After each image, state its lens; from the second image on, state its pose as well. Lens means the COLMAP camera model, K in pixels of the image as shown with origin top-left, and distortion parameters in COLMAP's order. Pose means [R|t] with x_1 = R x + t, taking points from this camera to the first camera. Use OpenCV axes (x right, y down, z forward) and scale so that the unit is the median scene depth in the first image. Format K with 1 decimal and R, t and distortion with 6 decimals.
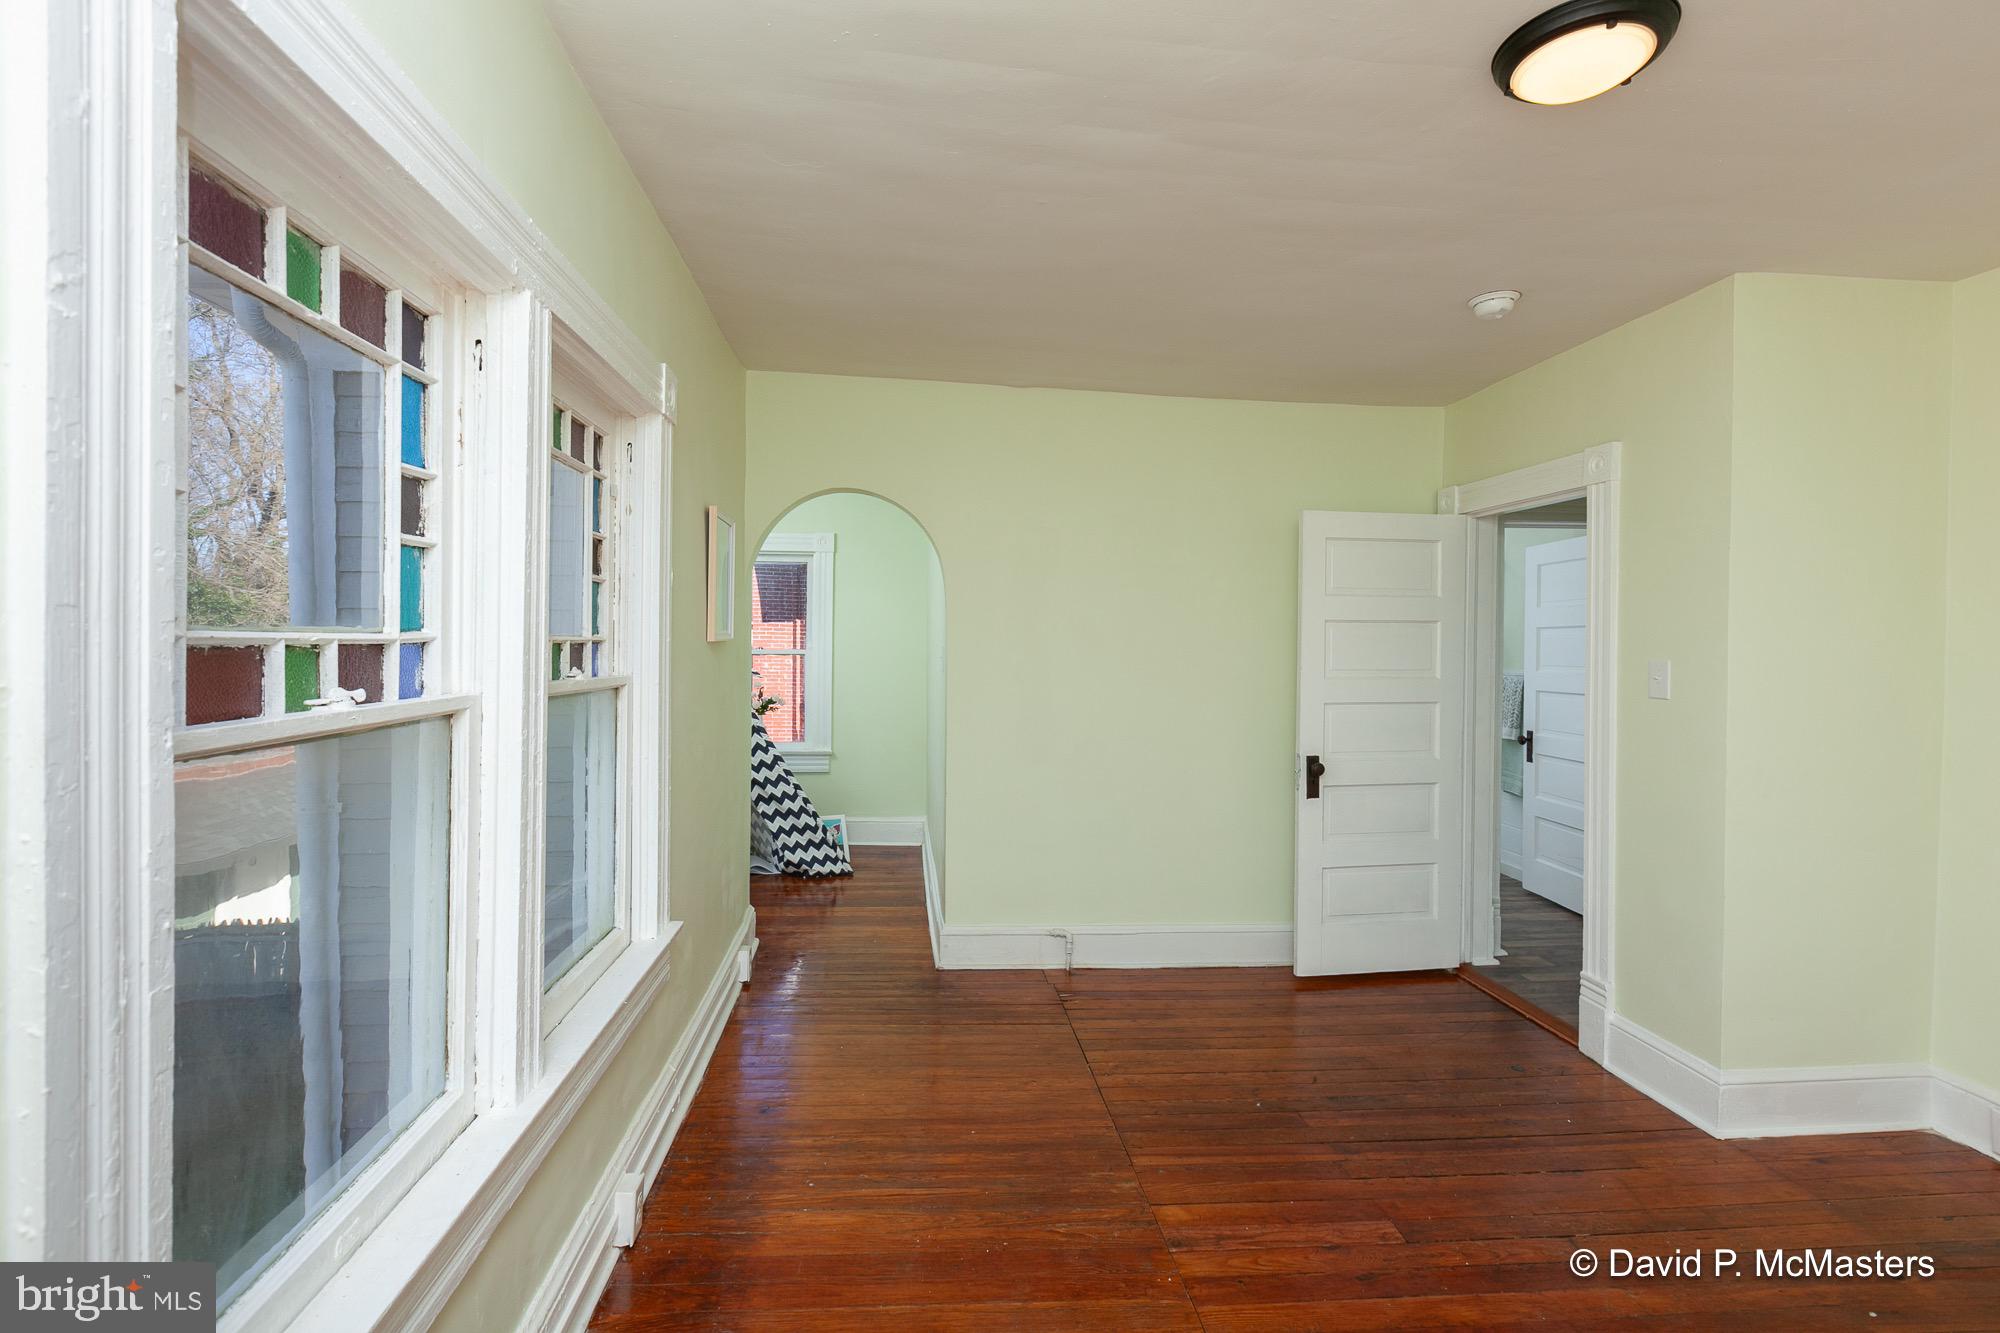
lens RADIAL K [[906.9, 0, 1000.0], [0, 906.9, 666.5], [0, 0, 1]] dist [0.002061, 0.000010]
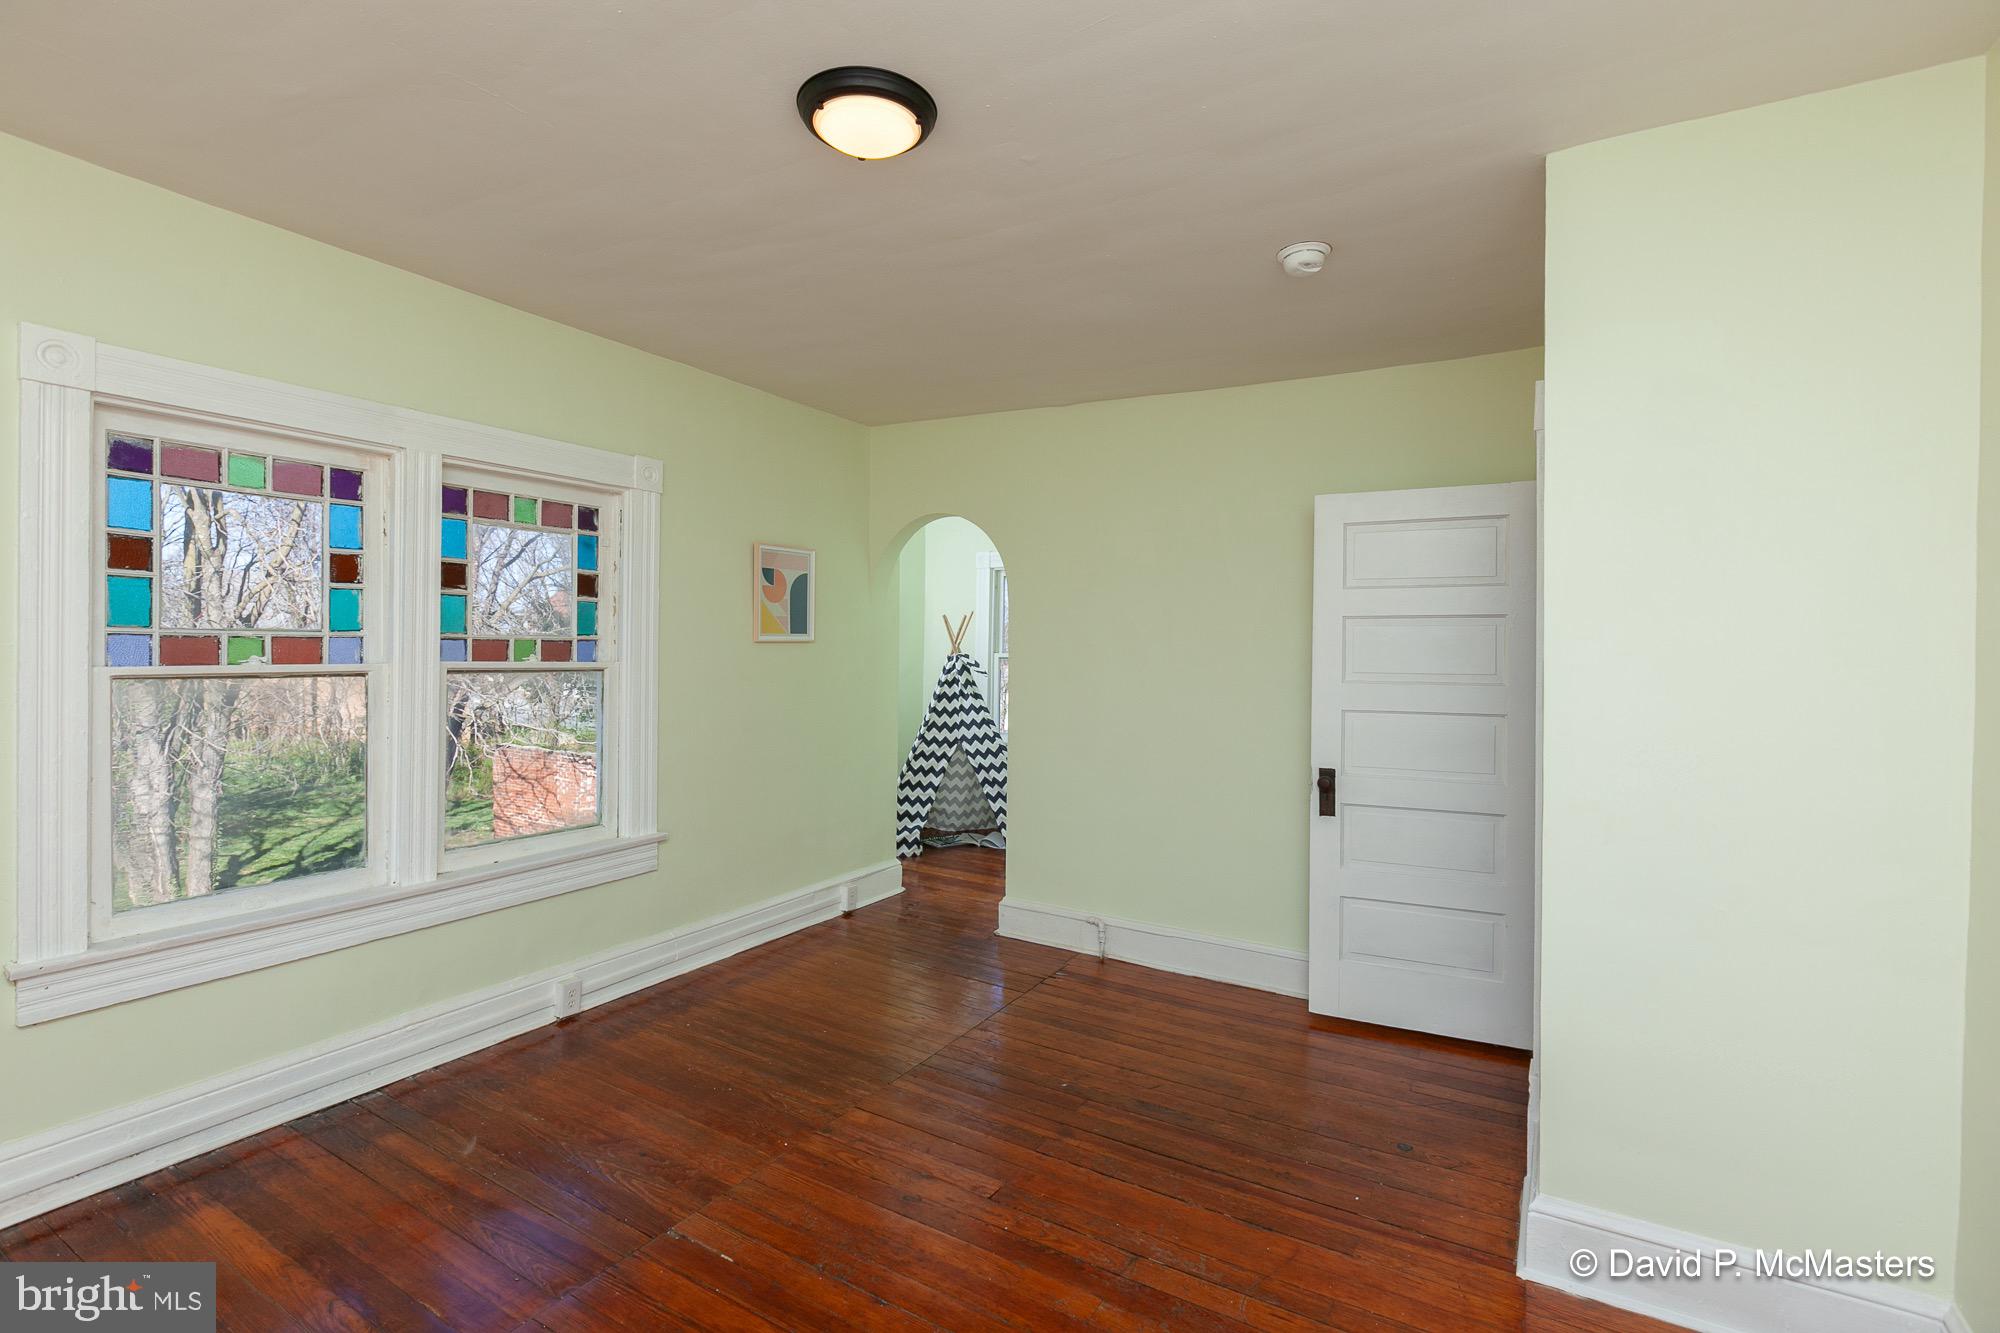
lens RADIAL K [[930.4, 0, 996.9], [0, 930.4, 661.5], [0, 0, 1]] dist [-0.000599, -0.000043]
pose [[0.807545, 0.006236, -0.589772, 0.624372], [-0.017064, 0.999773, -0.012795, 0.010774], [0.589558, 0.020396, 0.807468, 0.064075]]
